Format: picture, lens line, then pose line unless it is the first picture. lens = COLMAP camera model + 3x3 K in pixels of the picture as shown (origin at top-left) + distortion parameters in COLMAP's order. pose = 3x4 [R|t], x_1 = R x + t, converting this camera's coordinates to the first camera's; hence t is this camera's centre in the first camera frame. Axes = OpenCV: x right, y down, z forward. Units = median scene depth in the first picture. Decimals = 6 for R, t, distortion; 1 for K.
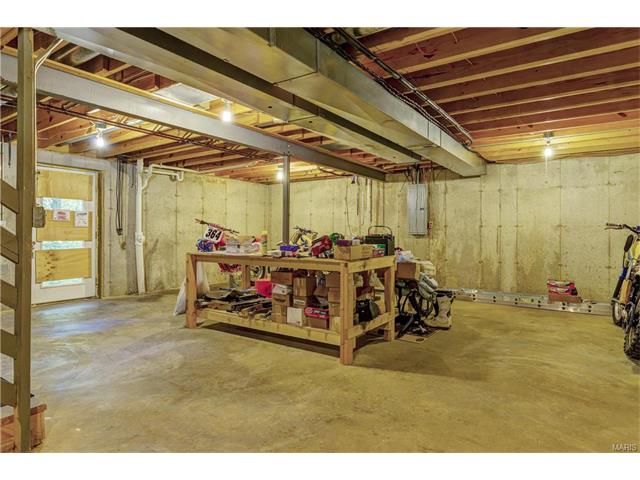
lens RADIAL K [[383.3, 0, 321.4], [0, 383.3, 236.4], [0, 0, 1]] dist [0.002157, -0.001264]
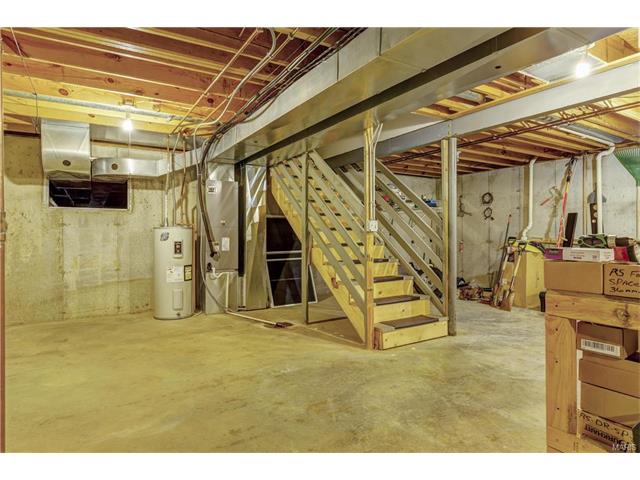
lens RADIAL K [[383.3, 0, 322.2], [0, 383.3, 237.2], [0, 0, 1]] dist [0.002157, -0.001264]
pose [[-0.408779, 0.008176, -0.912597, 0.772354], [-0.008675, 0.999880, 0.012844, -0.008537], [0.912592, 0.013167, -0.408659, 1.110867]]
